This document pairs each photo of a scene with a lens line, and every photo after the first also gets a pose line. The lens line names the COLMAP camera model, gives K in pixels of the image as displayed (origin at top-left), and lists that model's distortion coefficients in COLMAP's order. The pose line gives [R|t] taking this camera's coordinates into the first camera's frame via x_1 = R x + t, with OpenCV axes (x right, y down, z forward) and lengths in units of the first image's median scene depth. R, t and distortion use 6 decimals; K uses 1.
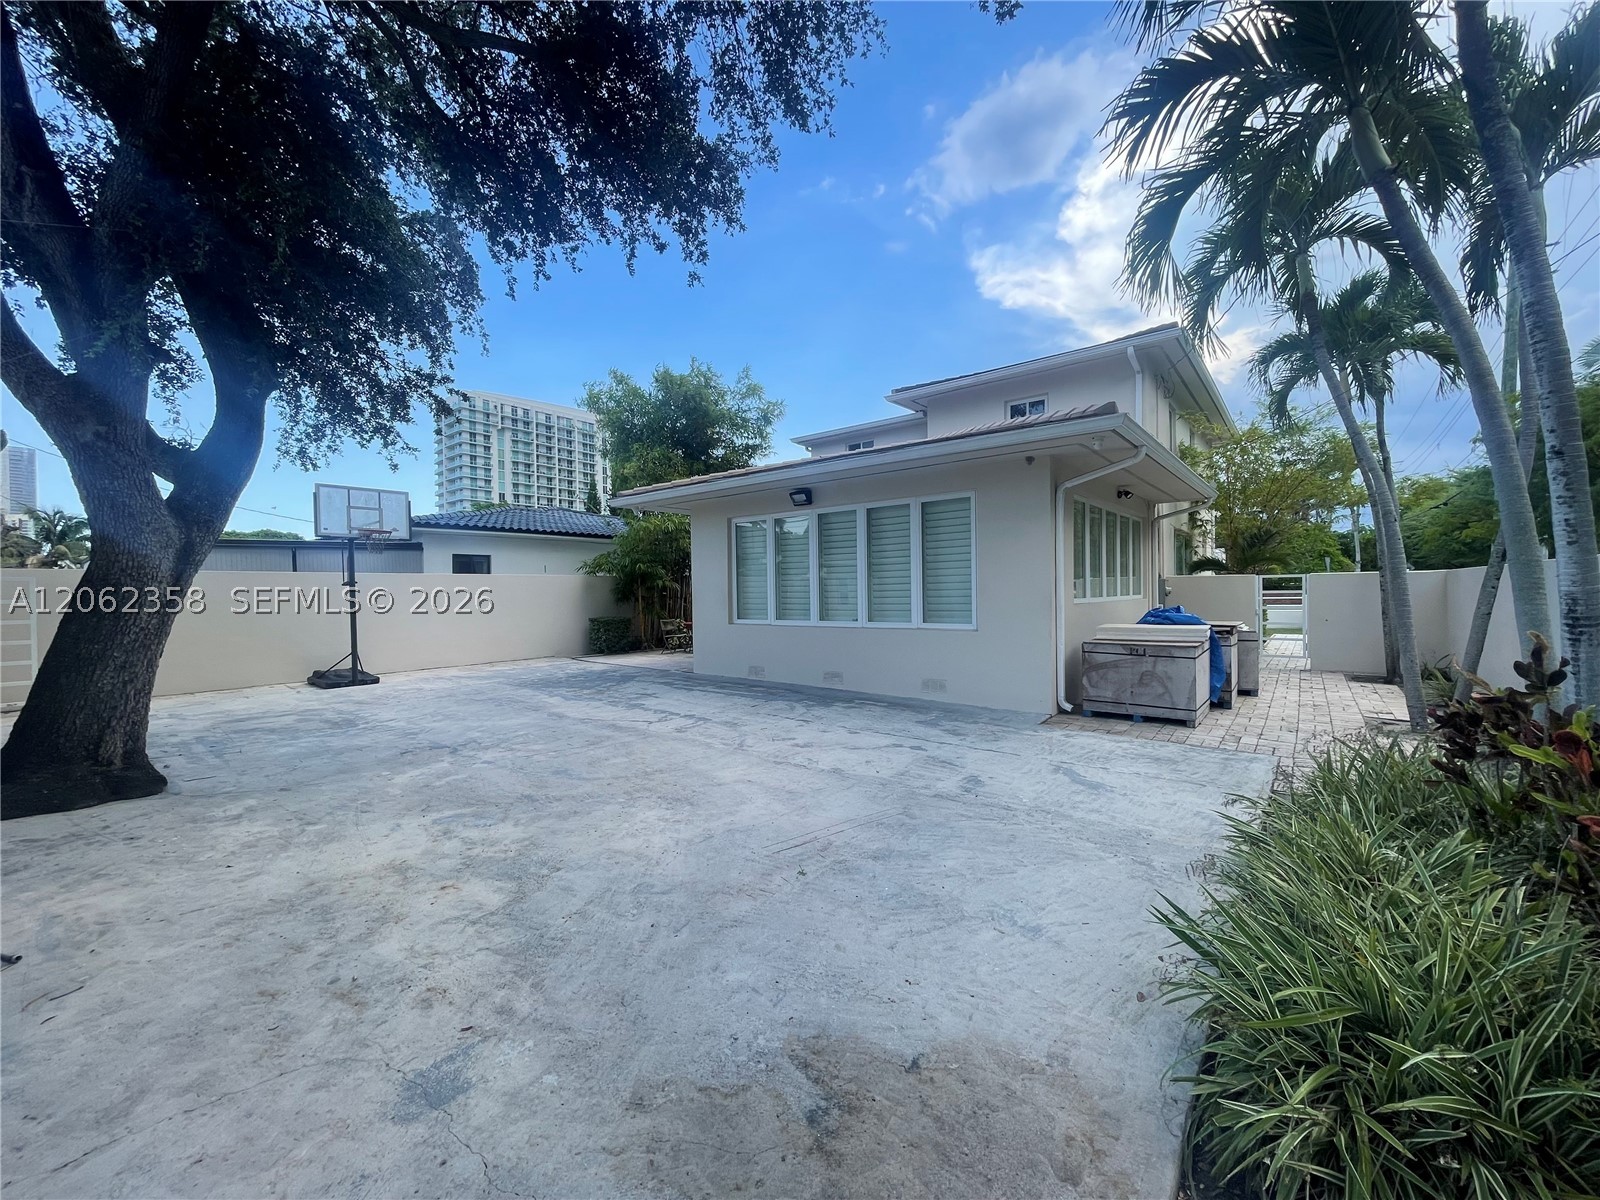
lens RADIAL K [[639.7, 0, 797.1], [0, 639.7, 600.1], [0, 0, 1]] dist [-0.006707, -0.000356]
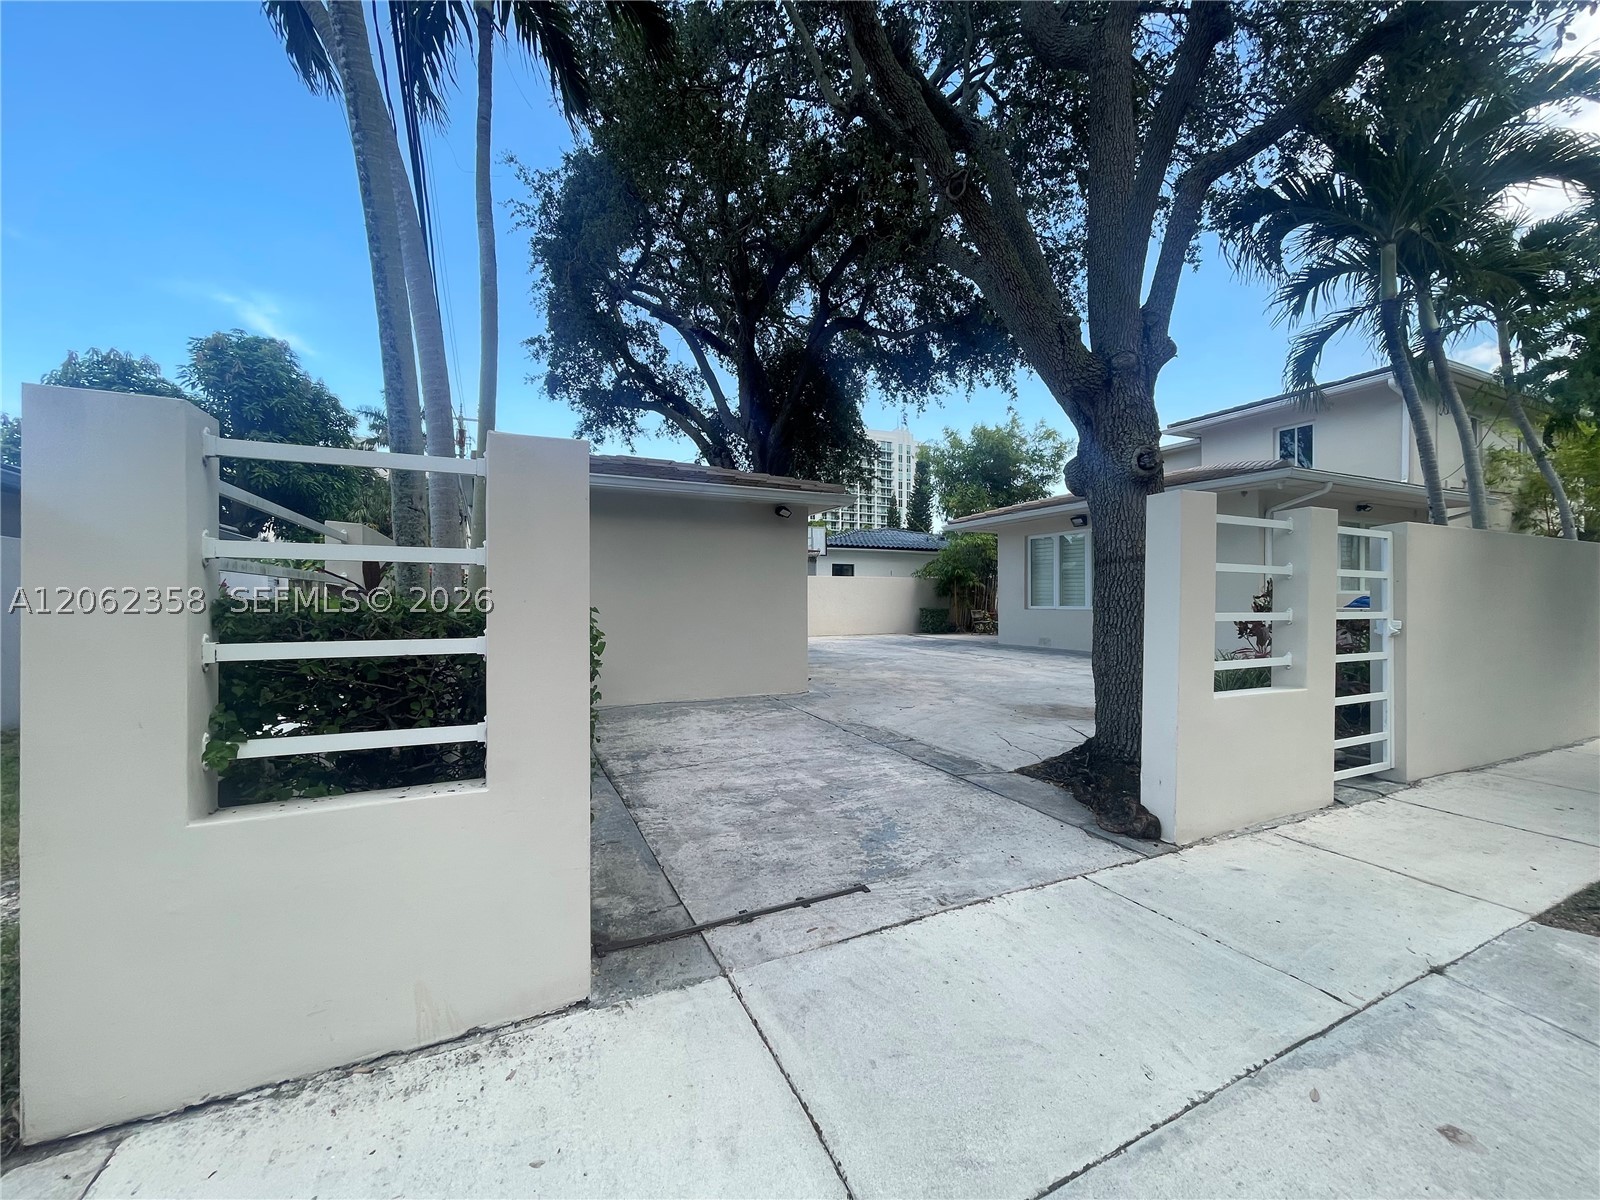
lens RADIAL K [[639.7, 0, 786.0], [0, 639.7, 609.0], [0, 0, 1]] dist [-0.006707, -0.000356]
pose [[0.894585, 0.018092, -0.446531, 0.042736], [-0.018946, 0.999817, 0.002552, 0.033740], [0.446495, 0.006178, 0.894765, -0.410410]]
